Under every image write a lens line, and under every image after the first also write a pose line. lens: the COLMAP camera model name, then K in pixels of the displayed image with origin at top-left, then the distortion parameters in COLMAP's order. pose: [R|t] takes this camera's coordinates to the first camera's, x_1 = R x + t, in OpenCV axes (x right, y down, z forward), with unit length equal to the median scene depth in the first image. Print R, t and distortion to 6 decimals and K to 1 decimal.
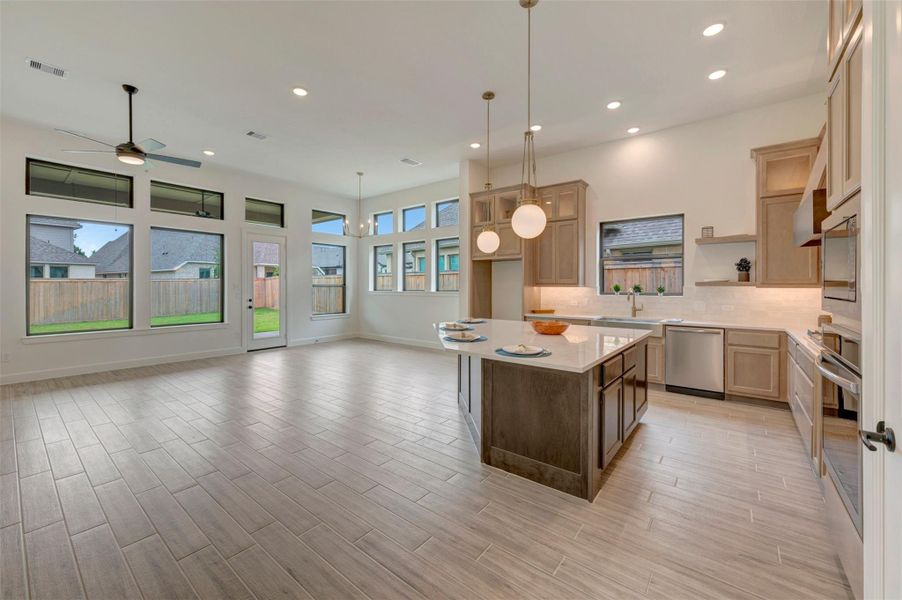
lens RADIAL K [[360.7, 0, 455.3], [0, 360.7, 288.1], [0, 0, 1]] dist [-0.001678, 0.000306]
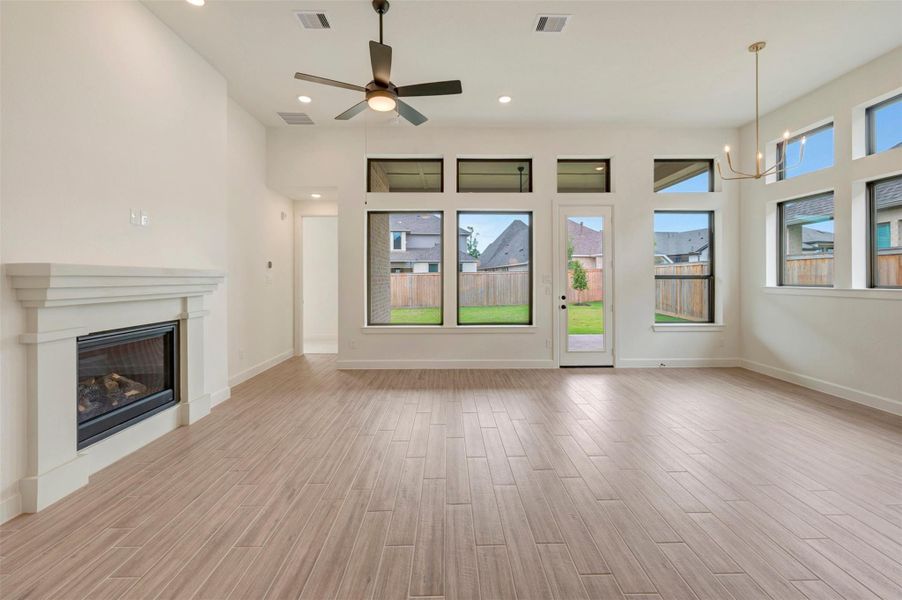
lens RADIAL K [[360.7, 0, 449.1], [0, 360.7, 274.4], [0, 0, 1]] dist [-0.001678, 0.000306]
pose [[0.623494, -0.009133, -0.781775, -0.134655], [-0.002261, 0.999907, -0.013485, -0.002221], [0.781825, 0.010175, 0.623415, 0.345457]]
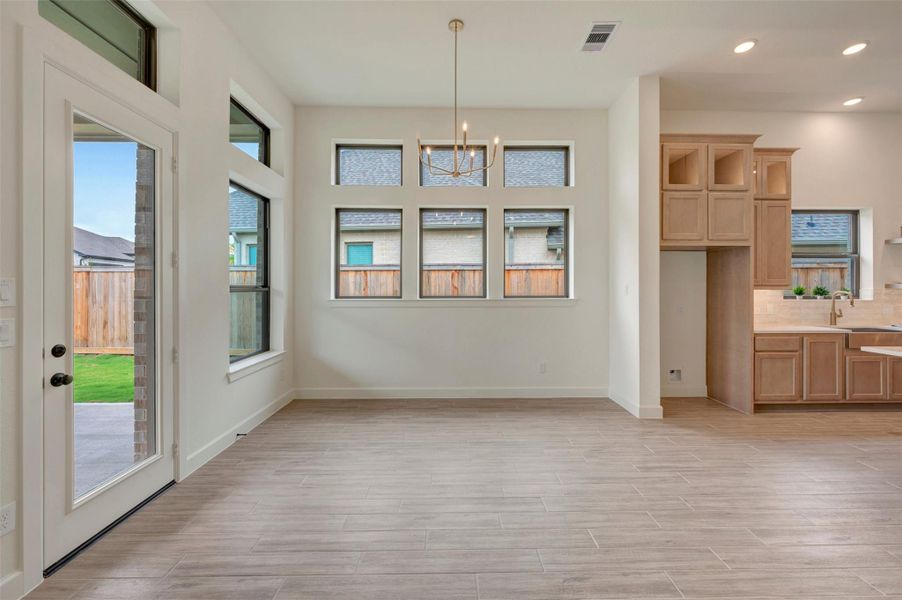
lens RADIAL K [[360.7, 0, 451.2], [0, 360.7, 287.8], [0, 0, 1]] dist [-0.001678, 0.000306]
pose [[0.774231, -0.000630, 0.632903, -0.495132], [0.005205, 0.999972, -0.005372, -0.004590], [-0.632882, 0.007453, 0.774212, 0.621939]]
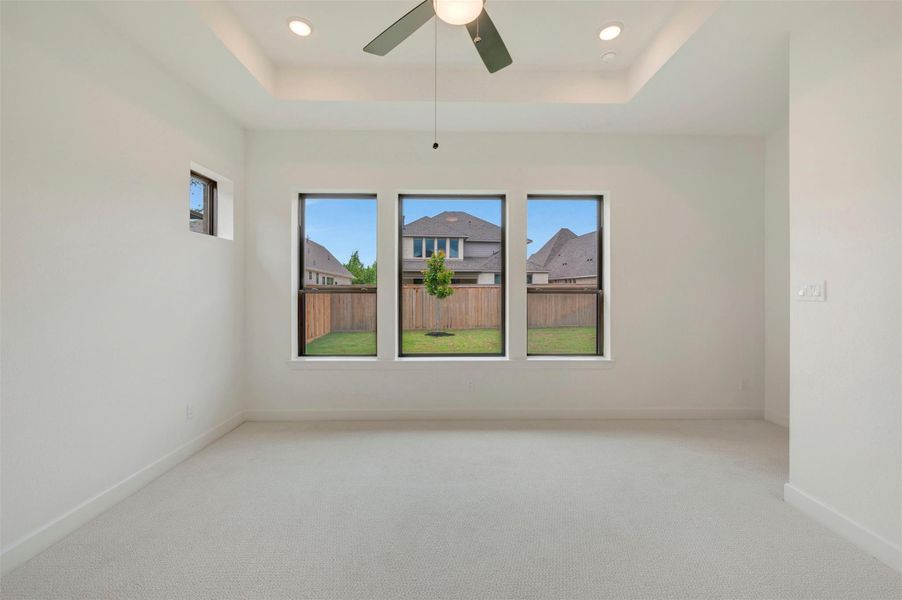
lens RADIAL K [[360.7, 0, 460.1], [0, 360.7, 288.4], [0, 0, 1]] dist [-0.001678, 0.000306]
pose [[0.629537, -0.000780, -0.776970, -0.937096], [-0.010470, 0.999900, -0.009487, 0.000339], [0.776900, 0.014107, 0.629466, 0.206686]]
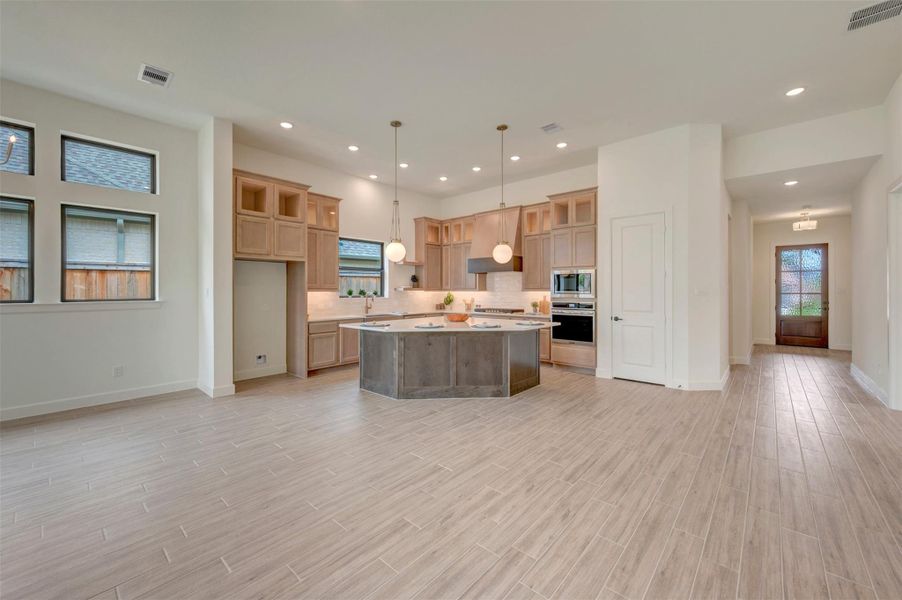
lens RADIAL K [[360.7, 0, 456.5], [0, 360.7, 289.9], [0, 0, 1]] dist [-0.001678, 0.000306]
pose [[0.046672, -0.000370, 0.998910, -0.563331], [0.009228, 0.999957, -0.000061, -0.003371], [-0.998868, 0.009221, 0.046673, 0.412150]]
